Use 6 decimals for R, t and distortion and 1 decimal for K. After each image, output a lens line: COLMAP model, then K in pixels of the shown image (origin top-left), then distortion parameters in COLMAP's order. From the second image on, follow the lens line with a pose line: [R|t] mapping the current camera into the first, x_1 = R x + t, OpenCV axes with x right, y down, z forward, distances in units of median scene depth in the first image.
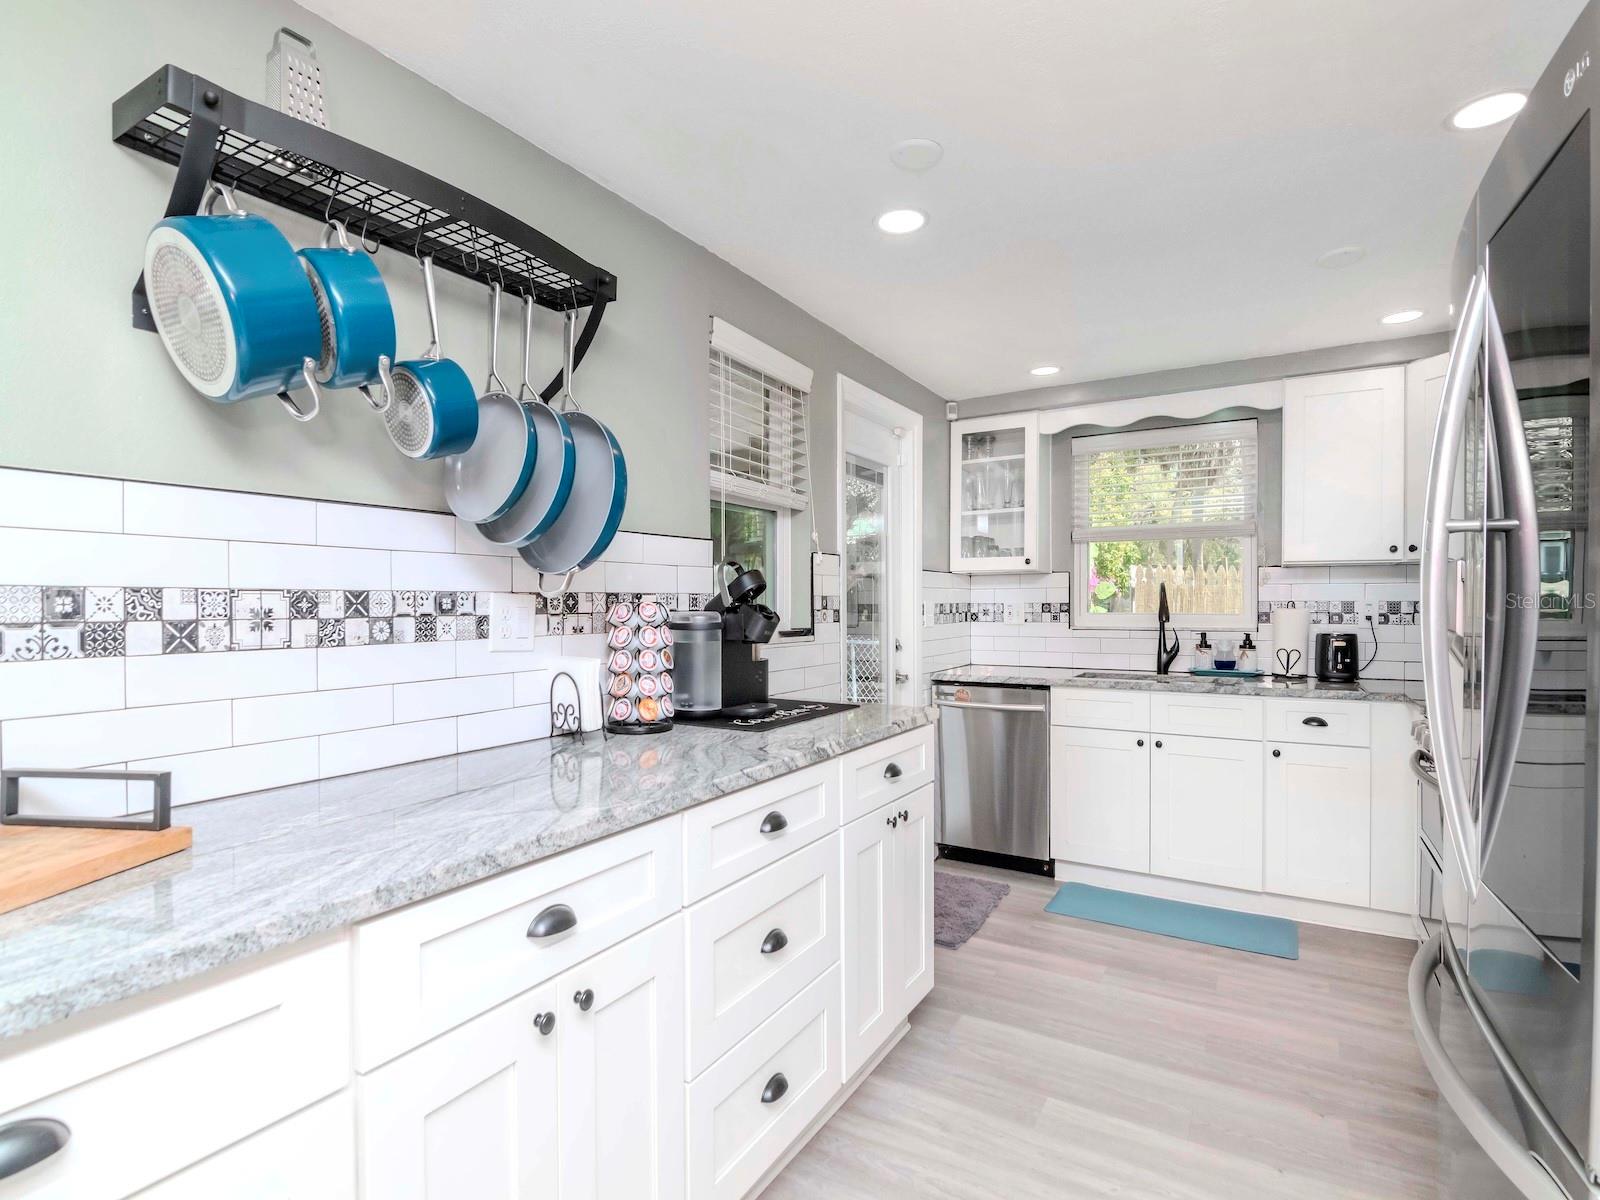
lens RADIAL K [[783.9, 0, 789.9], [0, 783.9, 611.6], [0, 0, 1]] dist [-0.015899, -0.000508]
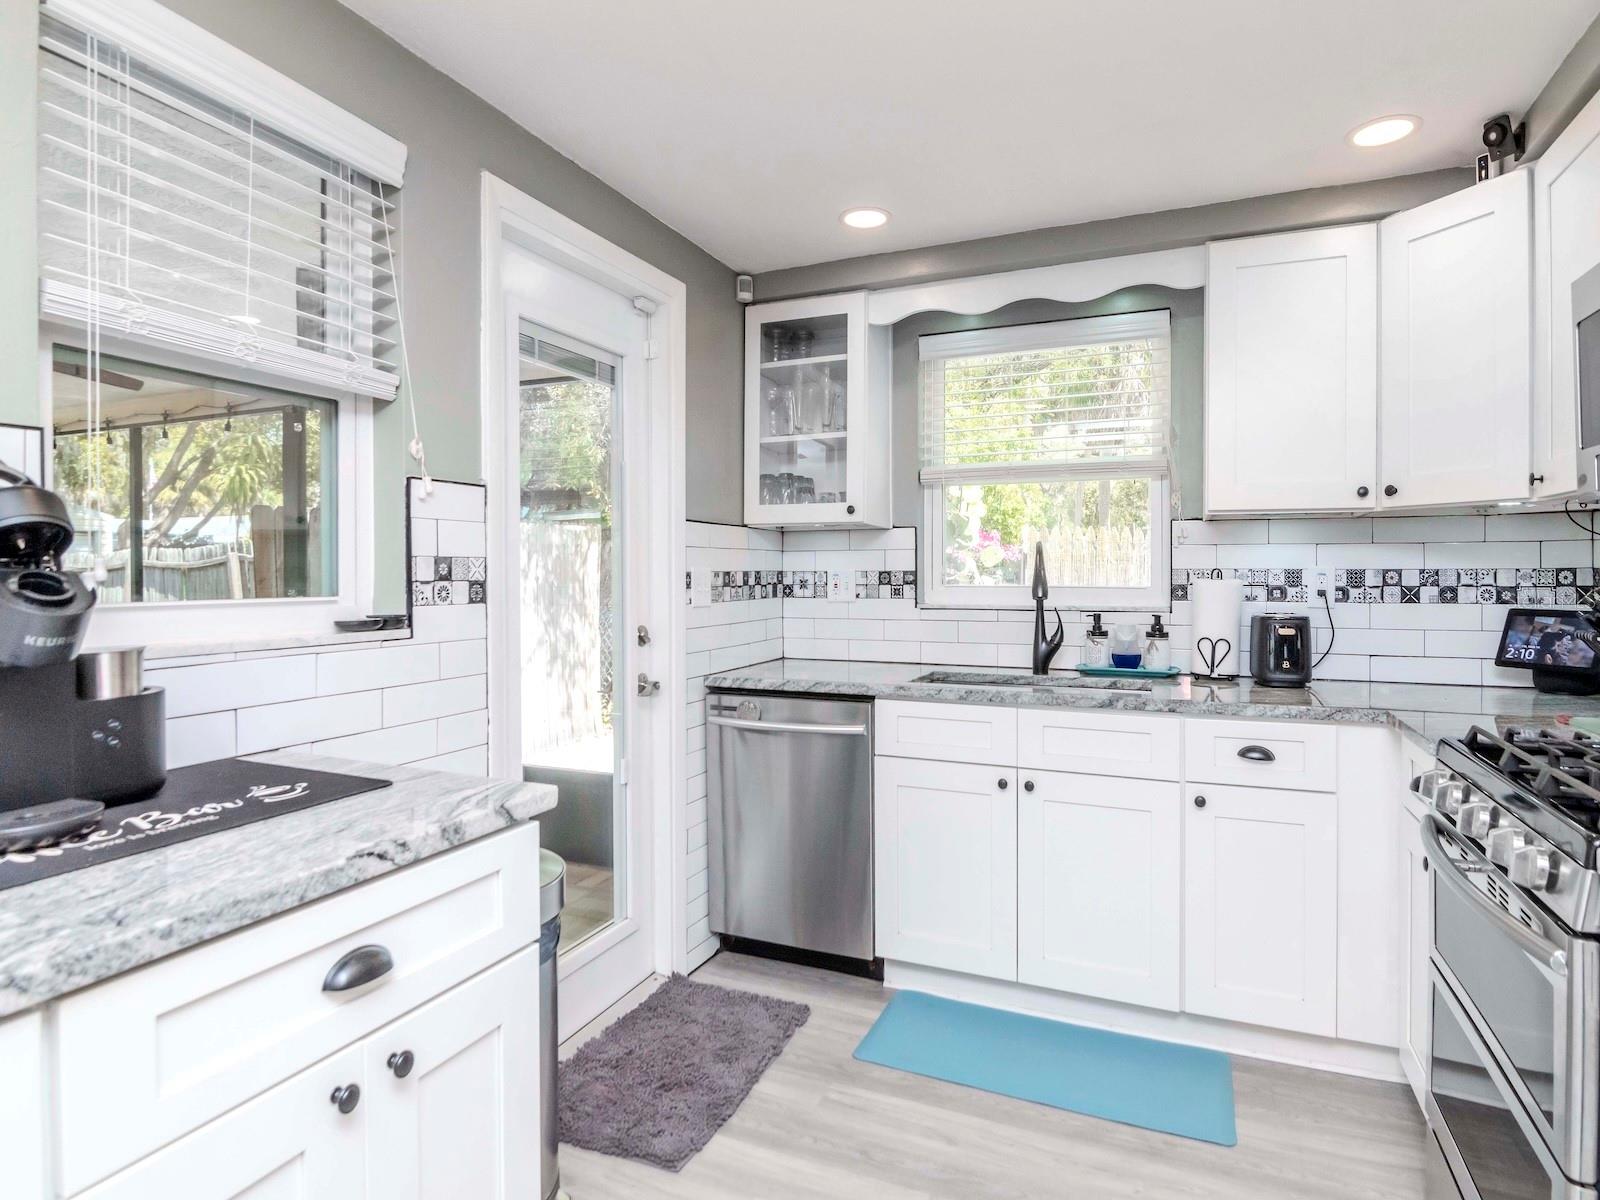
lens RADIAL K [[906.9, 0, 756.0], [0, 906.9, 576.3], [0, 0, 1]] dist [-0.002606, -0.010380]
pose [[0.993586, 0.001464, 0.113067, 0.146725], [-0.000871, 0.999986, -0.005294, -0.002234], [-0.113074, 0.005162, 0.993573, 0.248612]]
